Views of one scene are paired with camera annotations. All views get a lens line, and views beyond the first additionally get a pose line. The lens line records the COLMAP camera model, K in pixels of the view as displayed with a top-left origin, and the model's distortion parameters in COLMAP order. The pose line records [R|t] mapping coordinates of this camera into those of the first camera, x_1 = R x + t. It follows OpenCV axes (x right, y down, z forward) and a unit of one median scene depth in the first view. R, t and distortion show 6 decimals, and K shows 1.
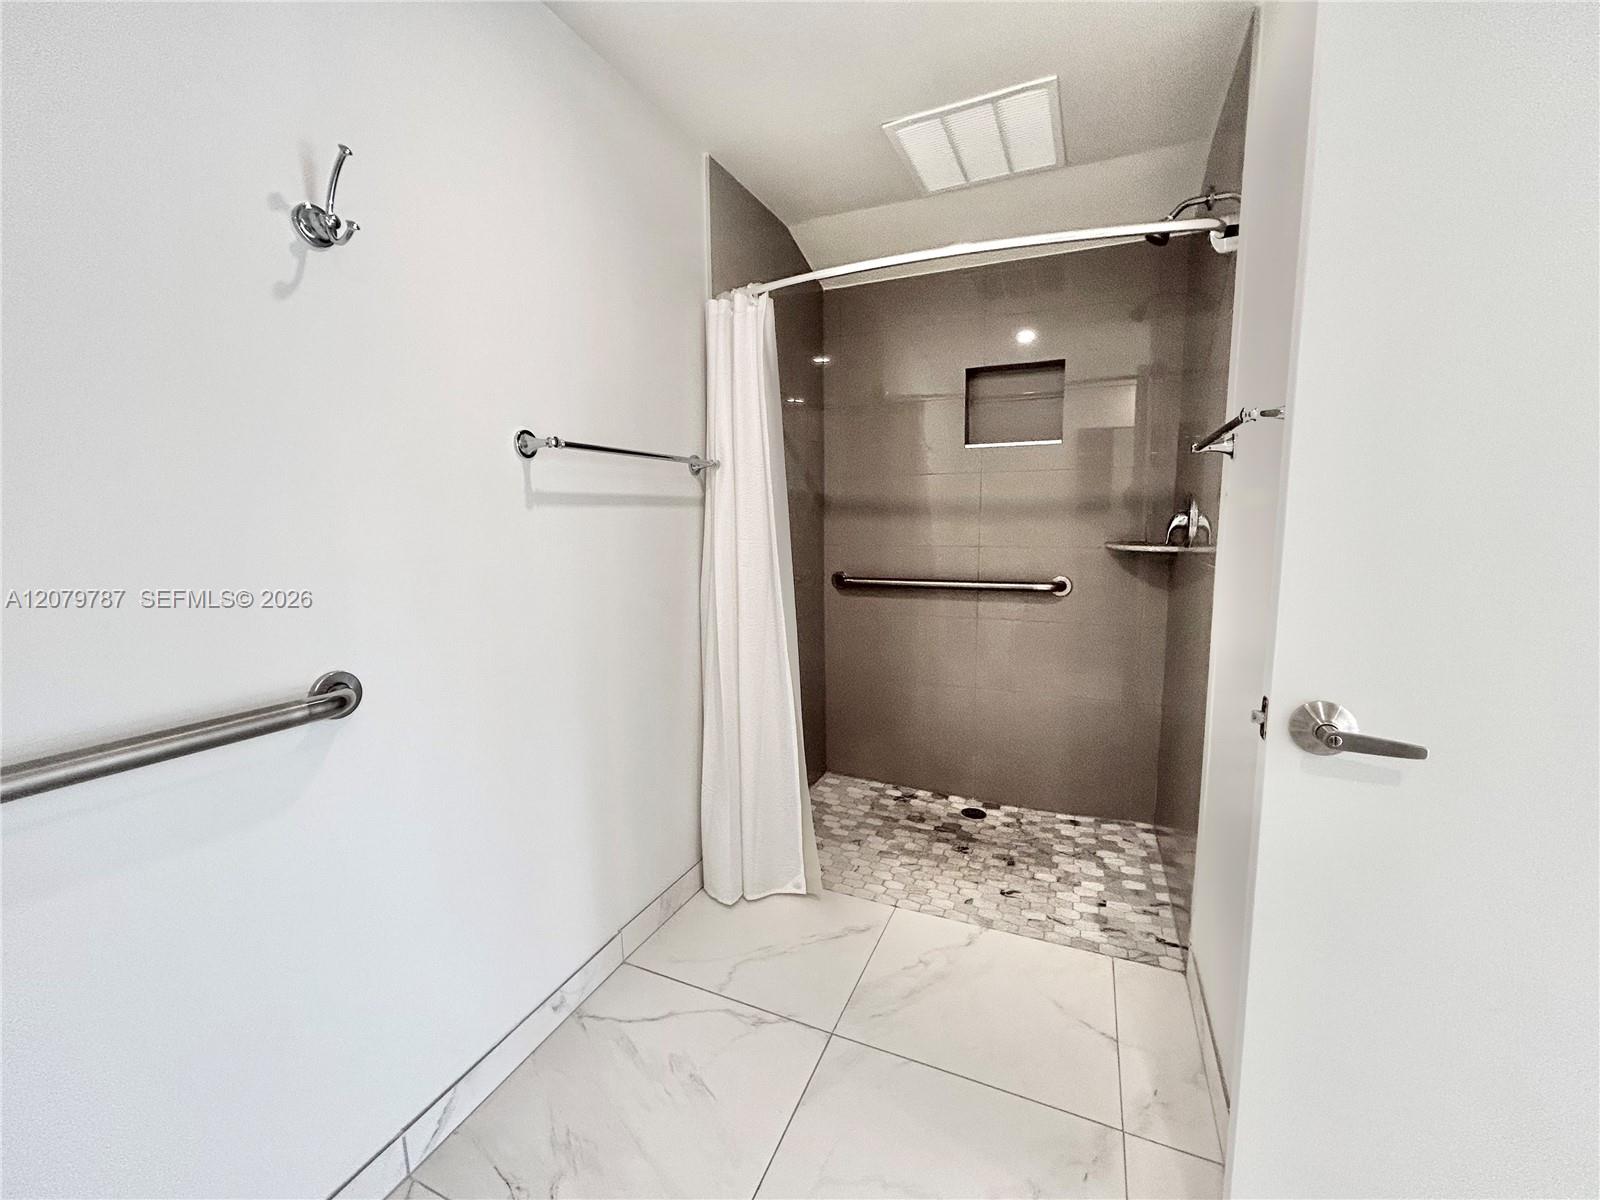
lens RADIAL K [[646.3, 0, 800.0], [0, 646.3, 600.0], [0, 0, 1]] dist [0.000959, 0.000154]
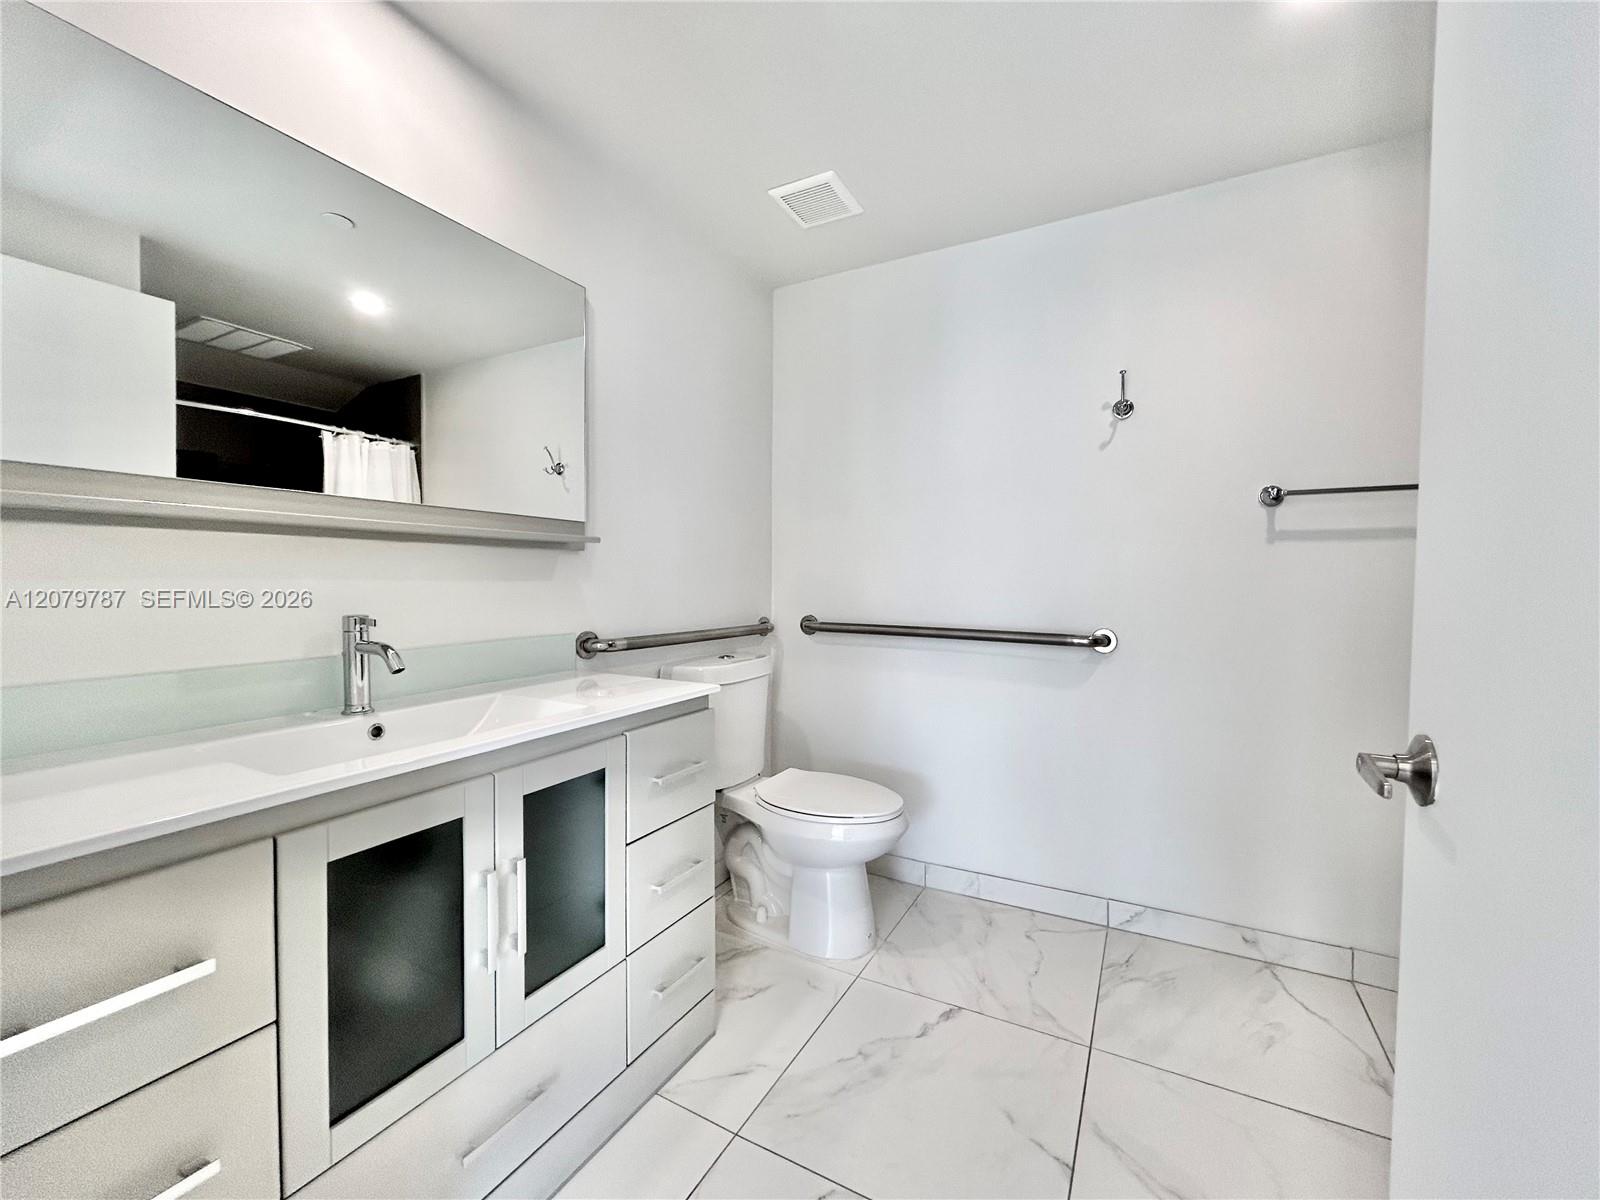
lens RADIAL K [[666.7, 0, 800.0], [0, 666.7, 600.0], [0, 0, 1]] dist [0.000023, 0.000057]
pose [[-0.077260, 0.049693, -0.995772, 1.036713], [-0.136204, 0.988867, 0.059916, 0.021880], [0.987664, 0.140257, -0.069631, 0.159641]]
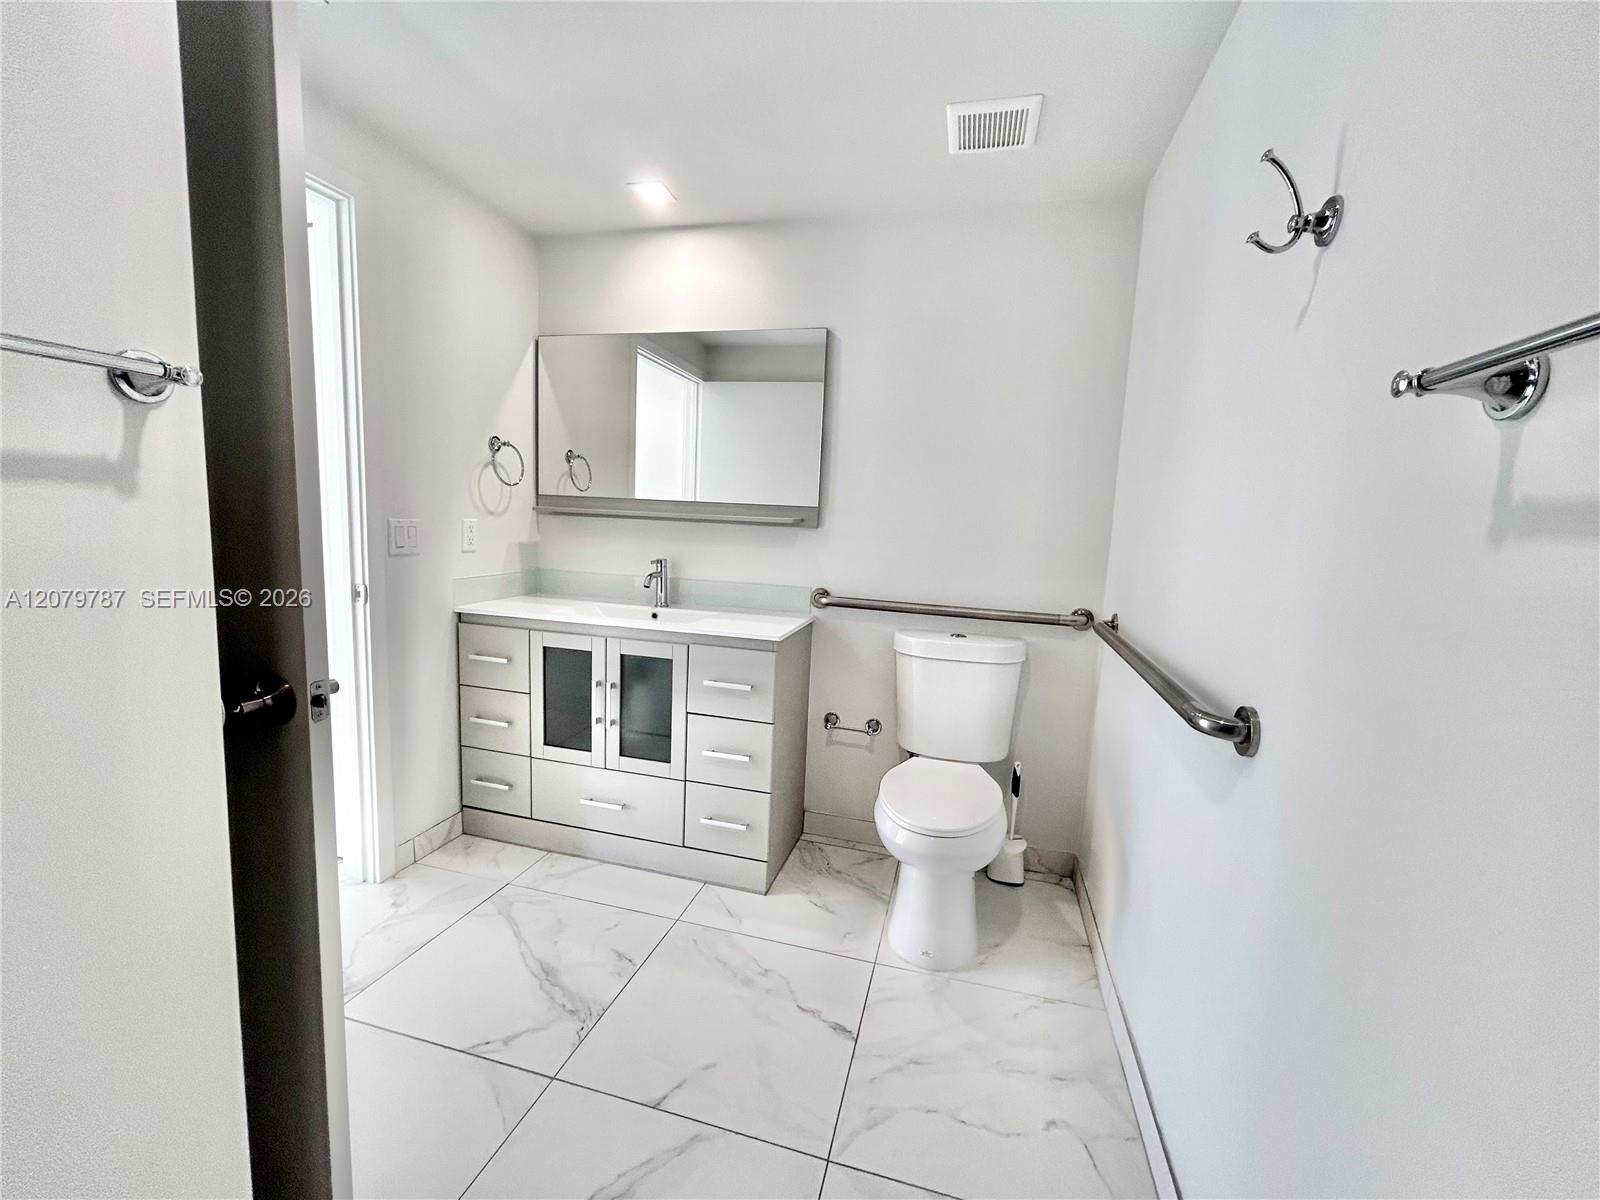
lens RADIAL K [[666.7, 0, 800.0], [0, 666.7, 600.0], [0, 0, 1]] dist [0.000023, 0.000057]
pose [[-0.989123, -0.007079, -0.146920, 0.070651], [-0.044637, 0.966184, 0.253962, -0.197990], [0.140154, 0.257758, -0.955991, 1.360992]]
